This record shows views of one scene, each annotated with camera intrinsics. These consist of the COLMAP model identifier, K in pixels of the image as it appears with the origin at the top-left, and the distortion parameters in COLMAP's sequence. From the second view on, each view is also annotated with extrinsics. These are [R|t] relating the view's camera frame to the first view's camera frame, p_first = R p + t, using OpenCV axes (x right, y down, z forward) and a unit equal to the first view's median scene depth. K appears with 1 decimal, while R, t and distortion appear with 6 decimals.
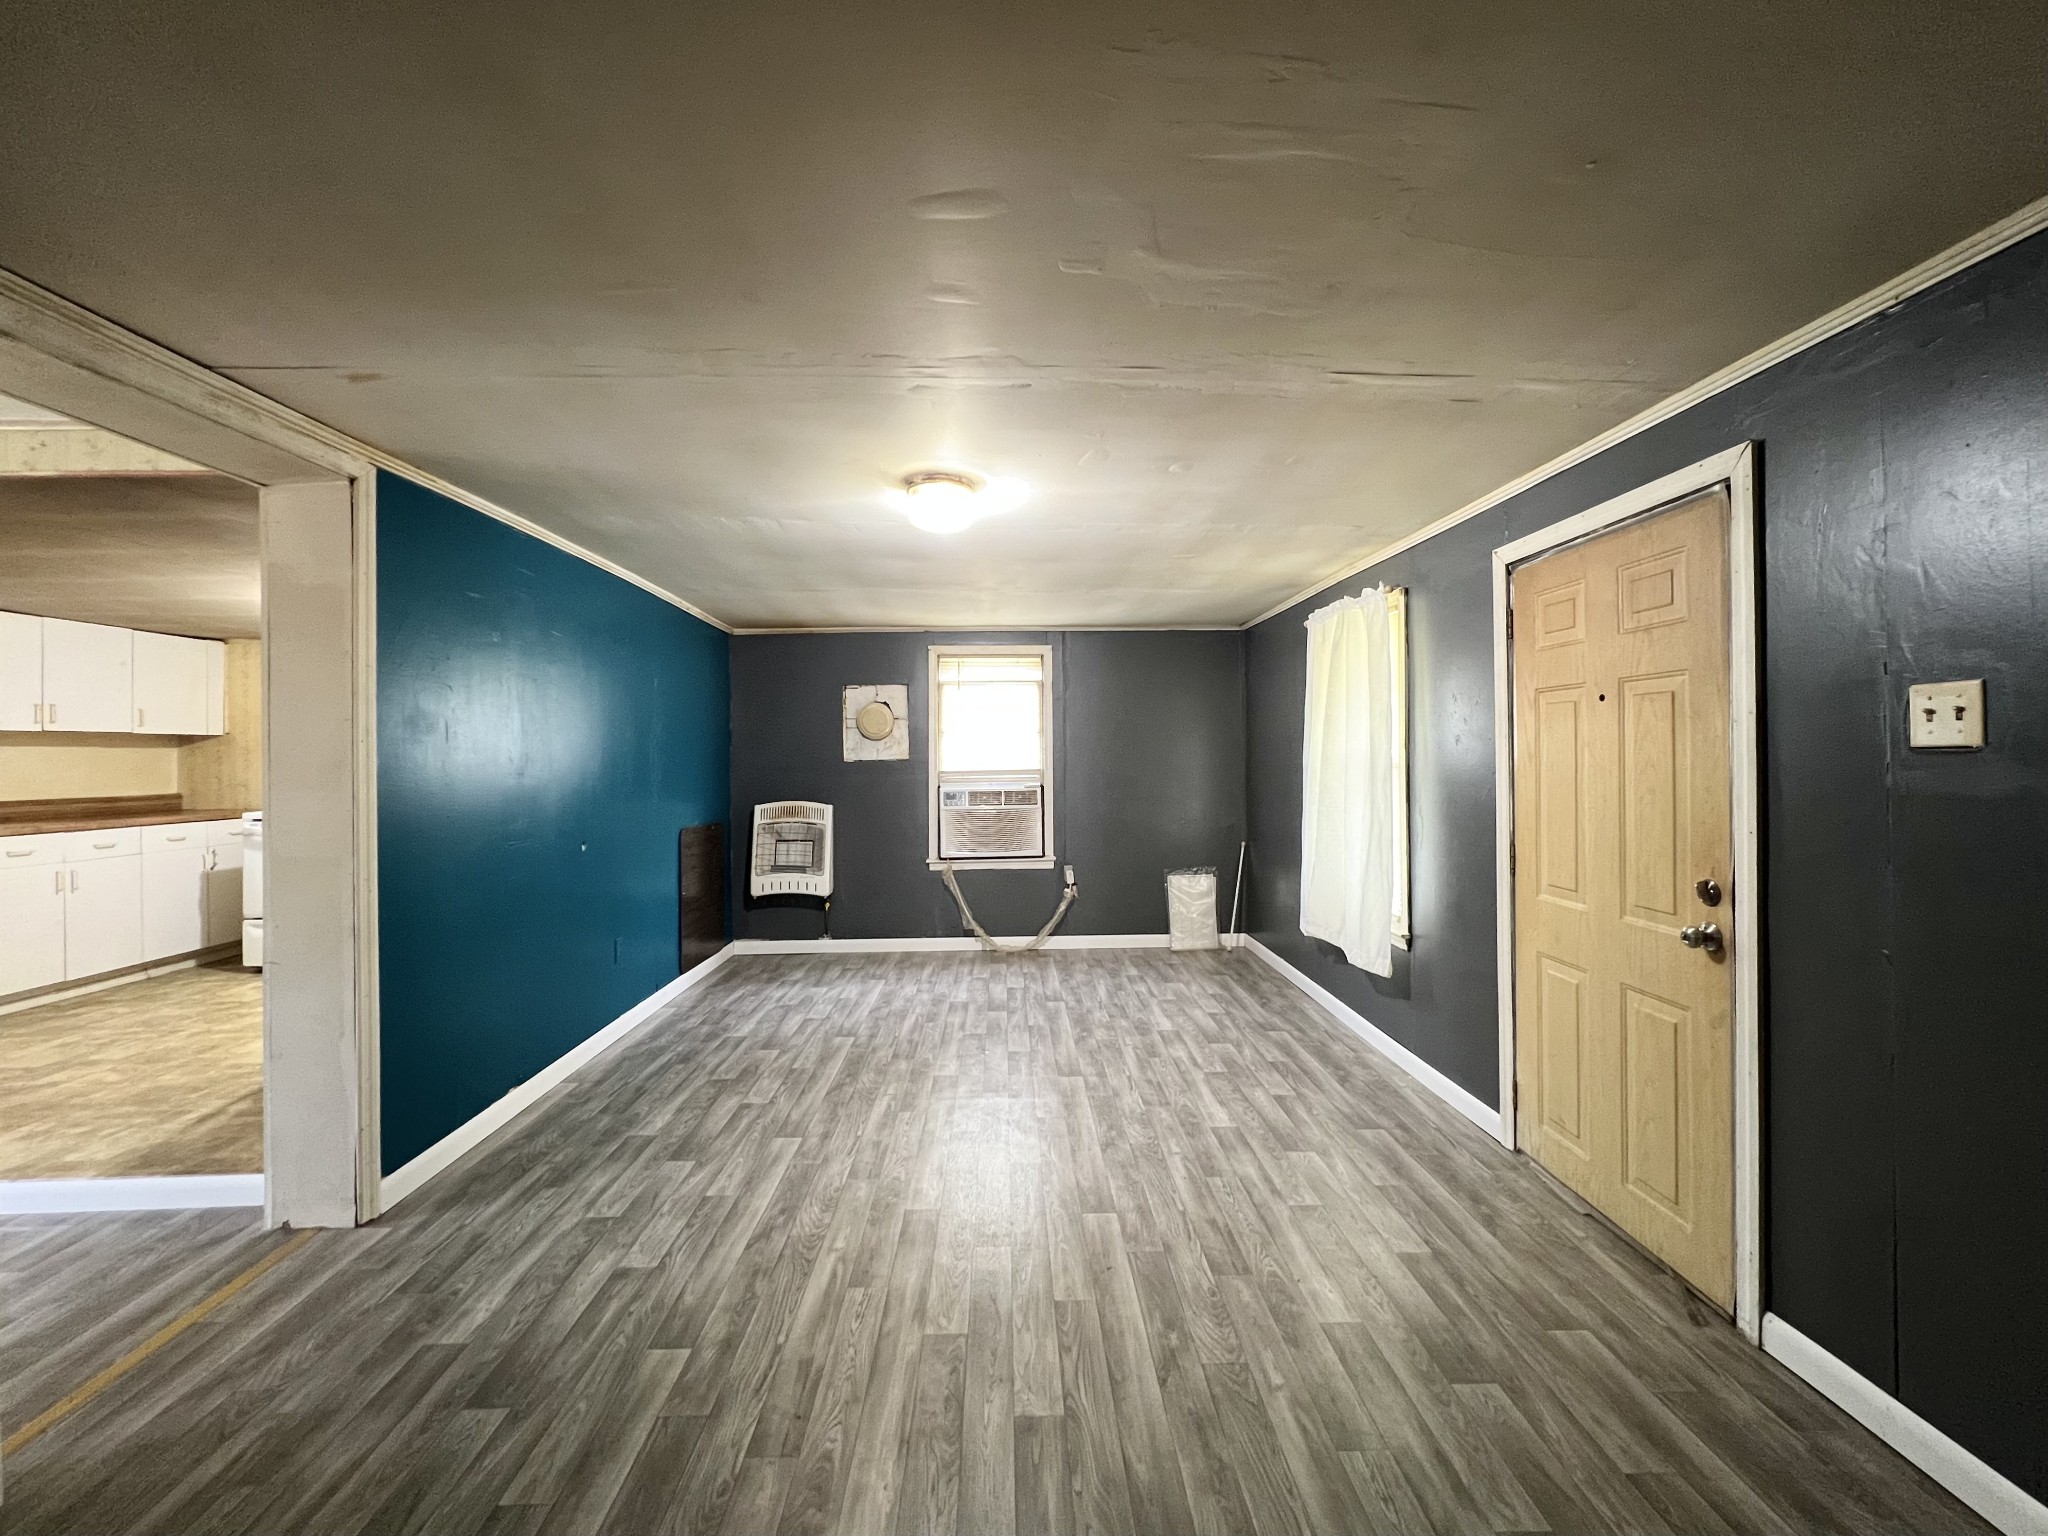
lens RADIAL K [[820.6, 0, 1012.5], [0, 820.6, 769.3], [0, 0, 1]] dist [0.000918, 0.000112]
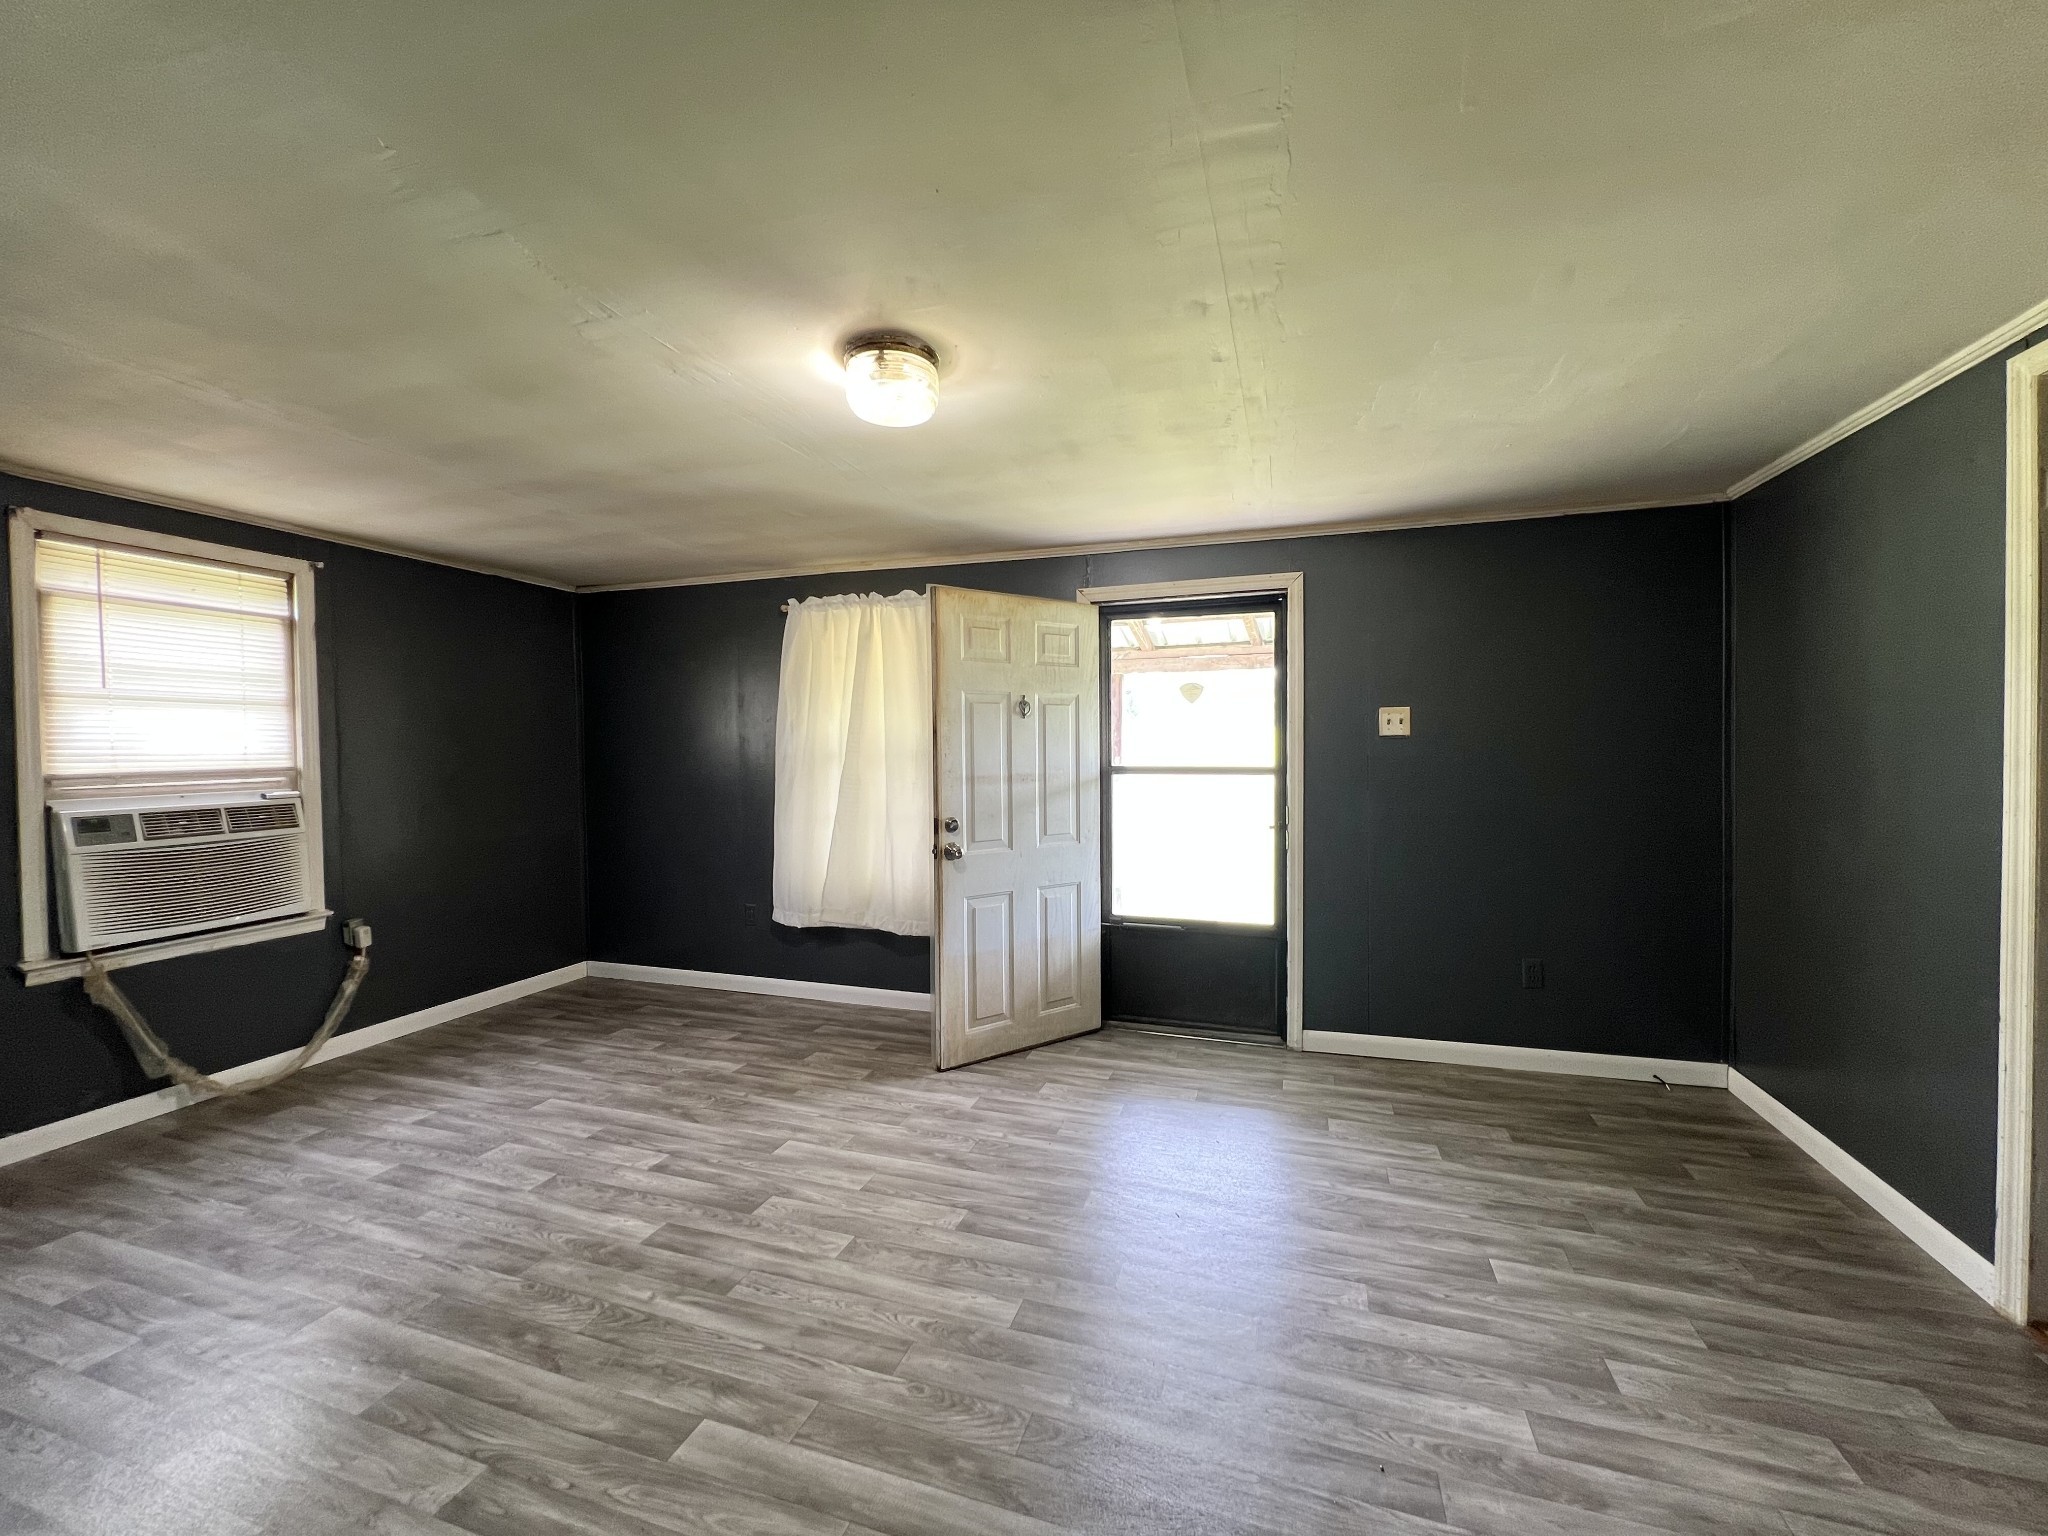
lens RADIAL K [[820.6, 0, 1031.4], [0, 820.6, 768.7], [0, 0, 1]] dist [0.000918, 0.000112]
pose [[0.337705, -0.019177, 0.941057, -0.351612], [0.019484, 0.999721, 0.013381, 0.003519], [-0.941050, 0.013816, 0.337984, 0.303508]]
